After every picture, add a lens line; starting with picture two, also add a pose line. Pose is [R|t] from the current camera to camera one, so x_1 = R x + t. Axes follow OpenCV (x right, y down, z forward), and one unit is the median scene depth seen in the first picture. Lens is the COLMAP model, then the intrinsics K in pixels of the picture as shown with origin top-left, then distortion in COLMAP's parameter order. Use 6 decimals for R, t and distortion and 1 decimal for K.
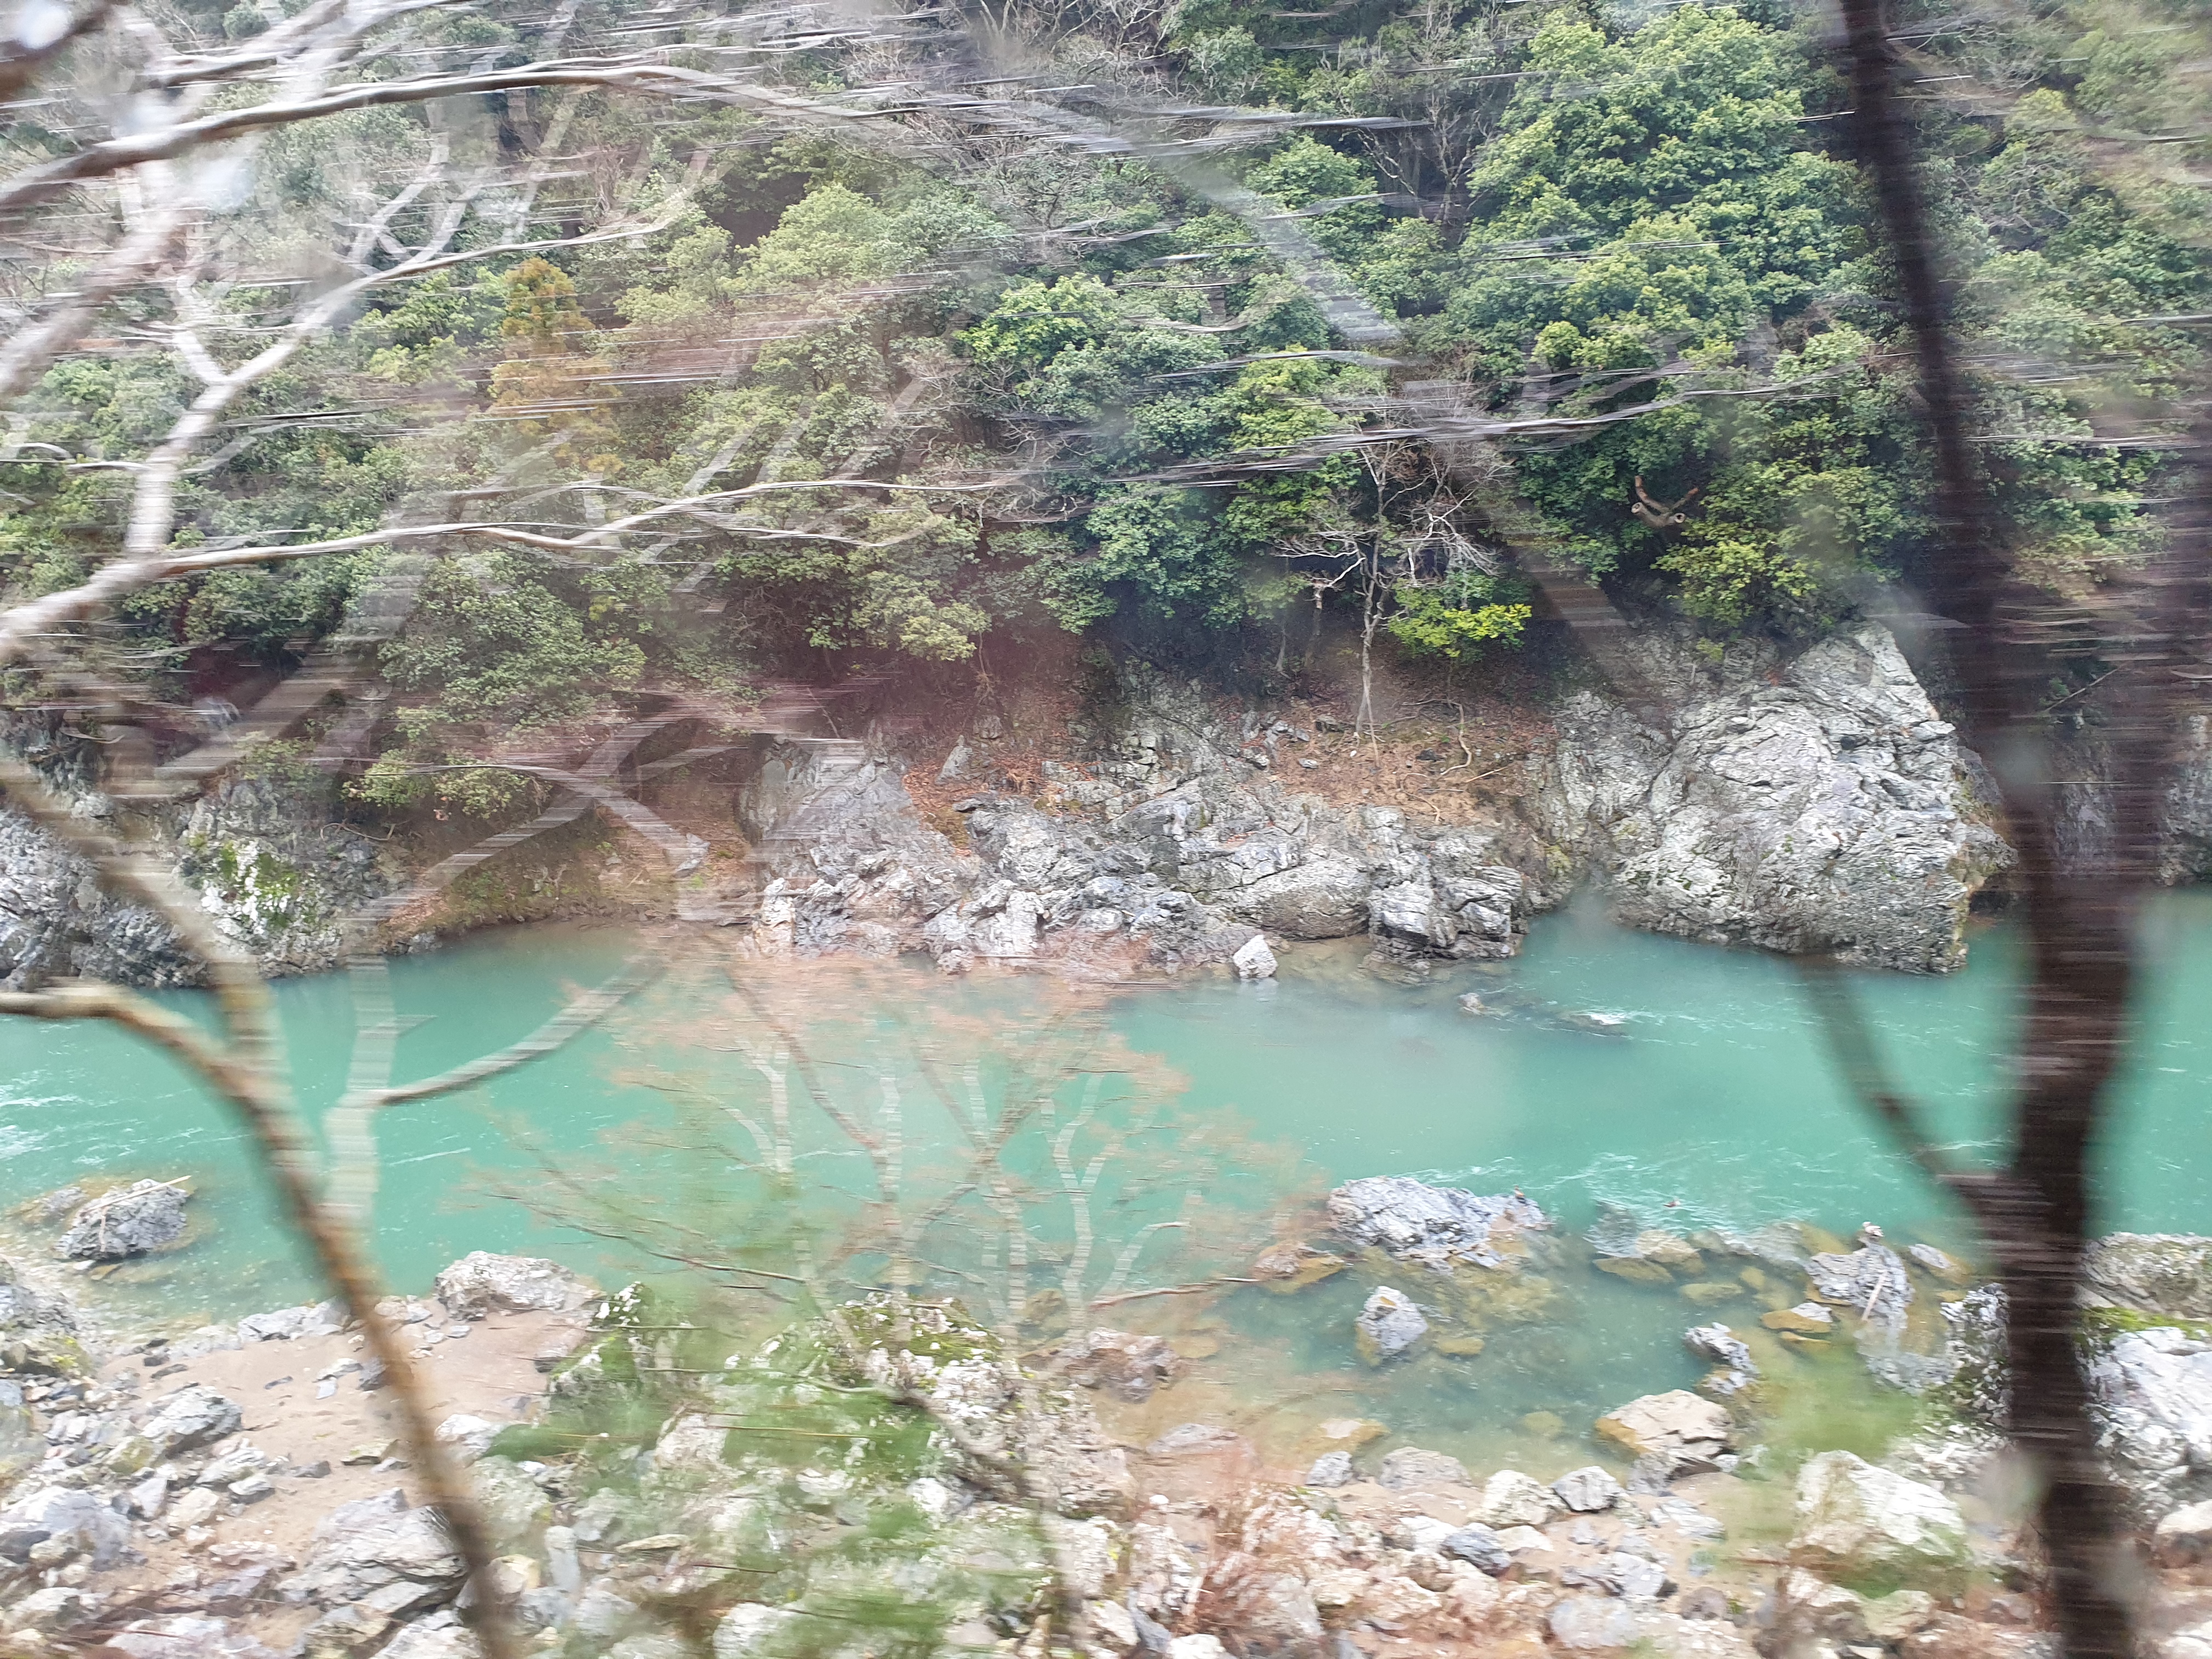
lens RADIAL K [[1666.7, 0, 1083.9], [0, 1666.7, 822.2], [0, 0, 1]] dist [0.074798, -0.190837]
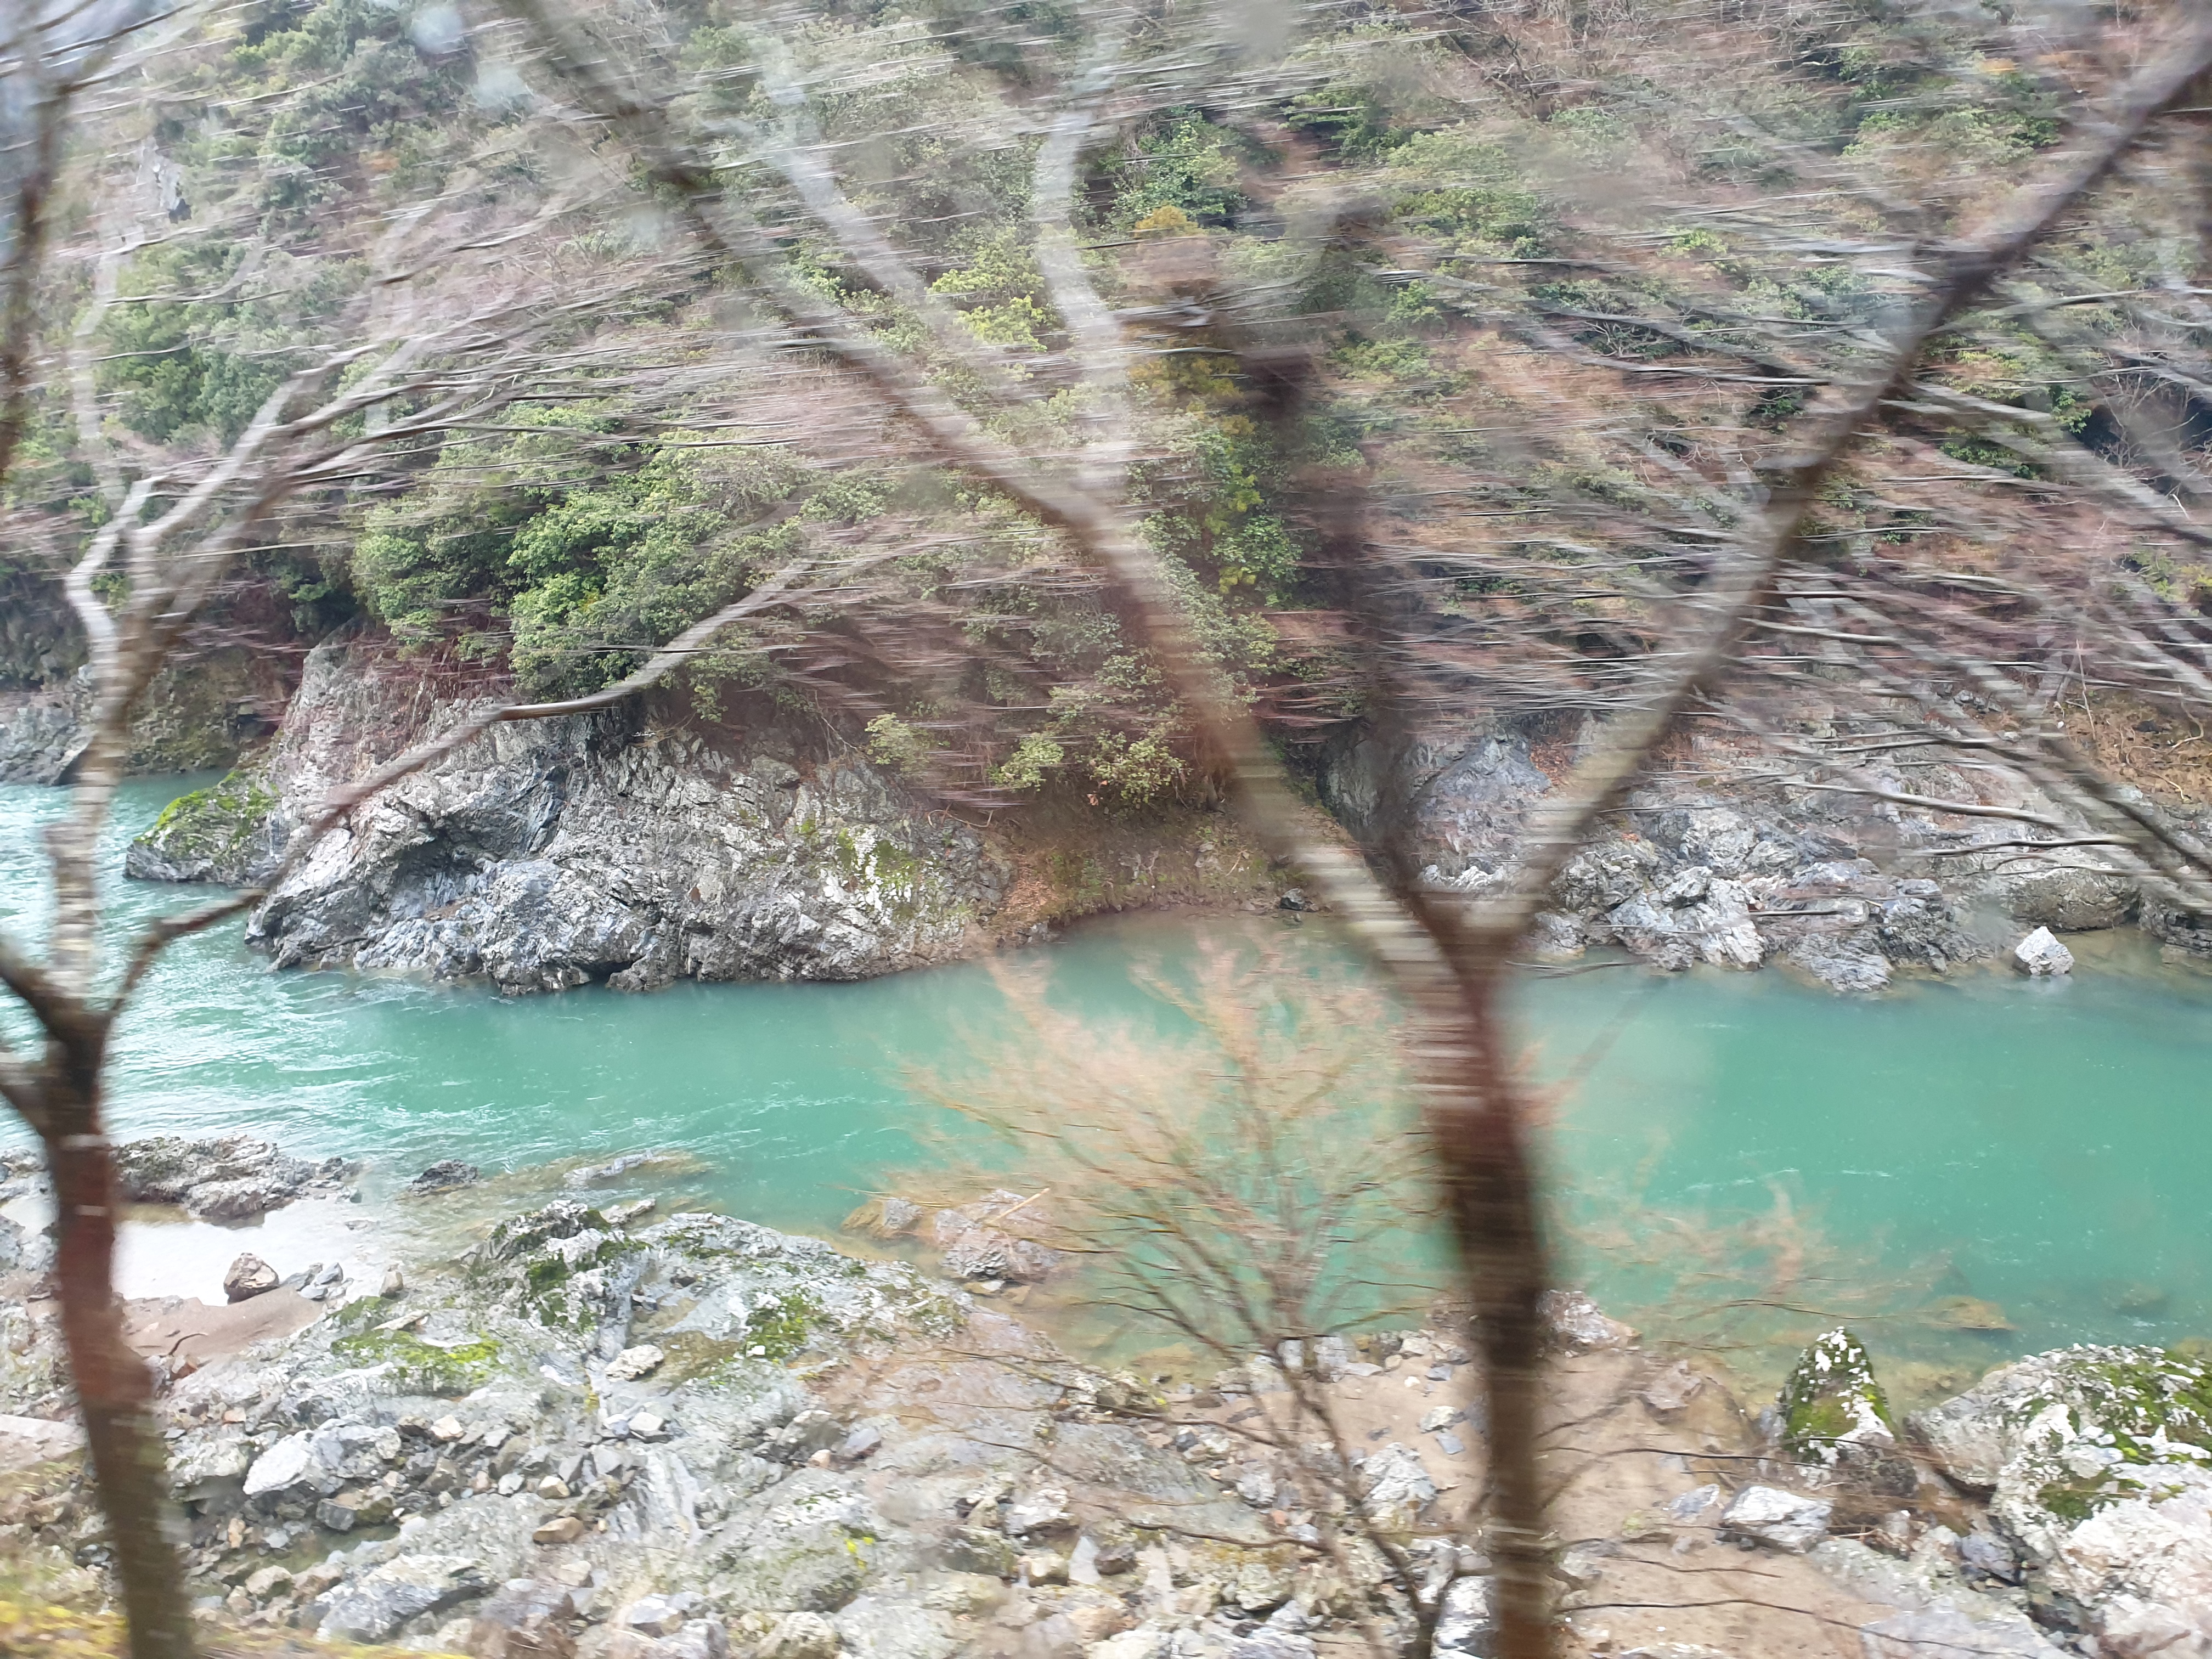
lens RADIAL K [[1694.9, 0, 1109.1], [0, 1694.9, 799.6], [0, 0, 1]] dist [0.025633, -0.071000]
pose [[0.995671, -0.006690, -0.092711, -0.284351], [0.005939, 0.999947, -0.008376, 0.004121], [0.092762, 0.007789, 0.995658, 0.049150]]
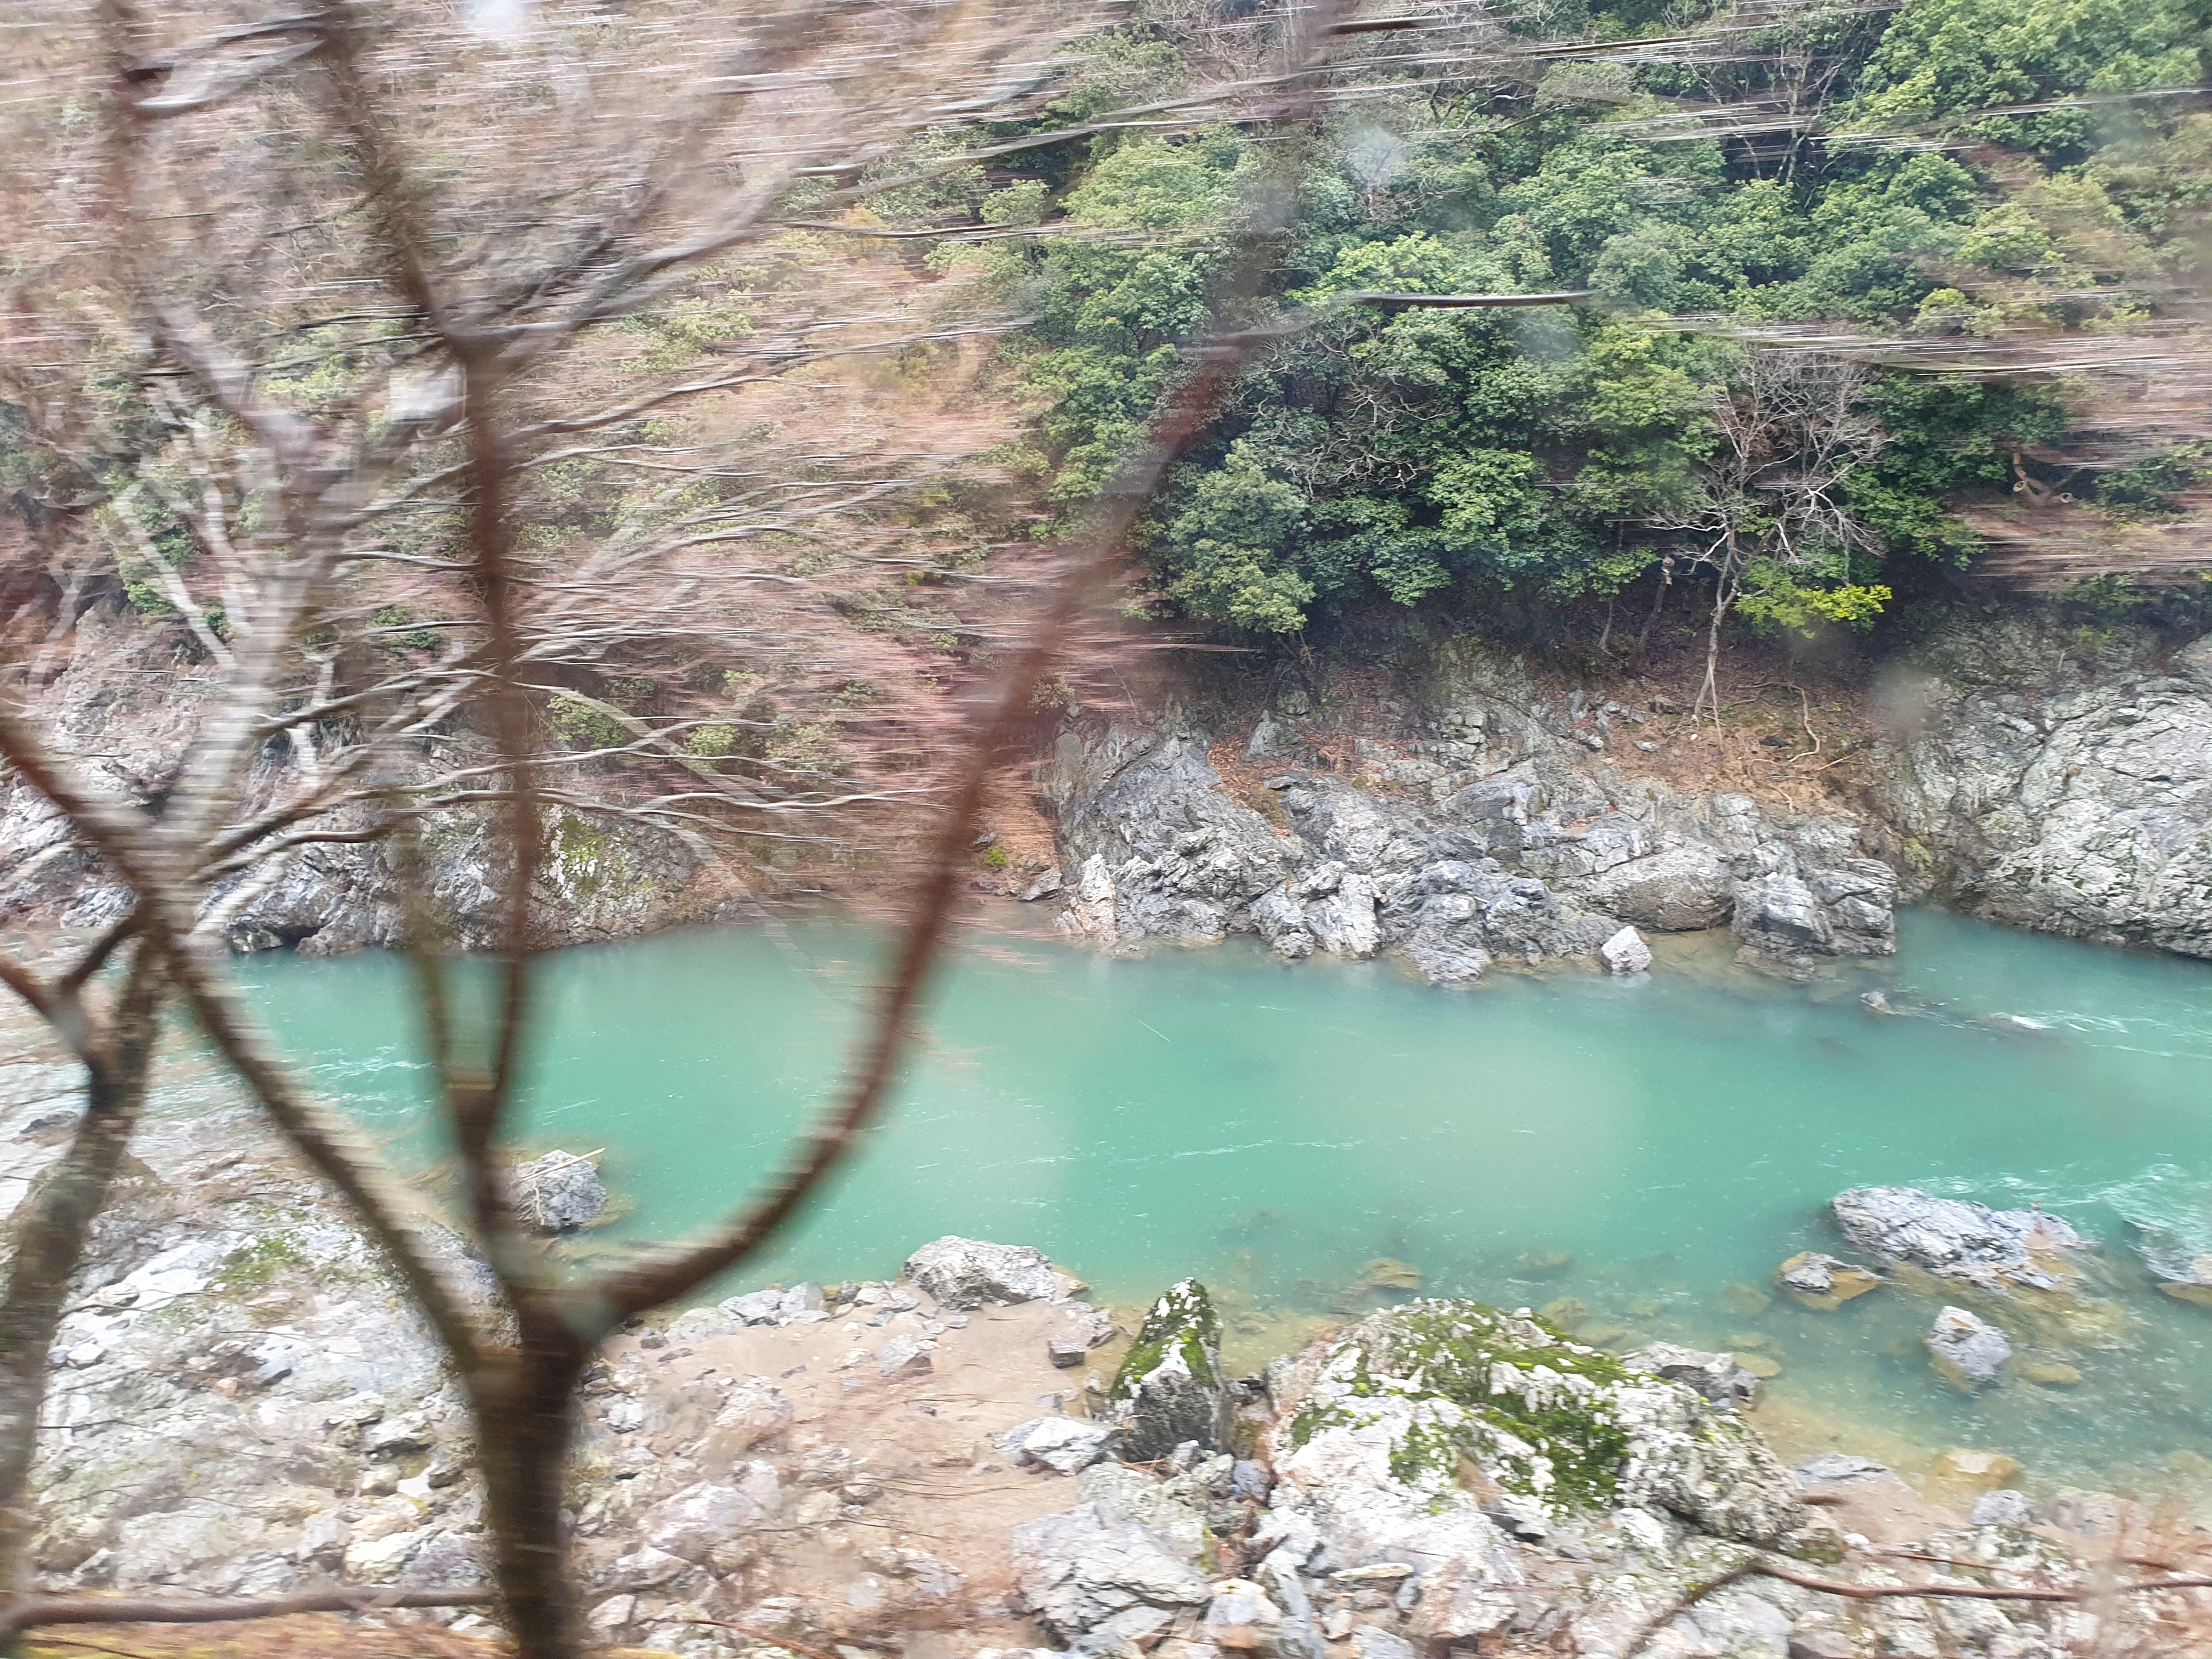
lens RADIAL K [[1679.9, 0, 1106.0], [0, 1679.9, 829.5], [0, 0, 1]] dist [-0.029203, 0.030237]
pose [[0.999006, 0.022782, -0.038317, -0.144274], [-0.022132, 0.999605, 0.017296, 0.002611], [0.038696, -0.016431, 0.999116, 0.029444]]
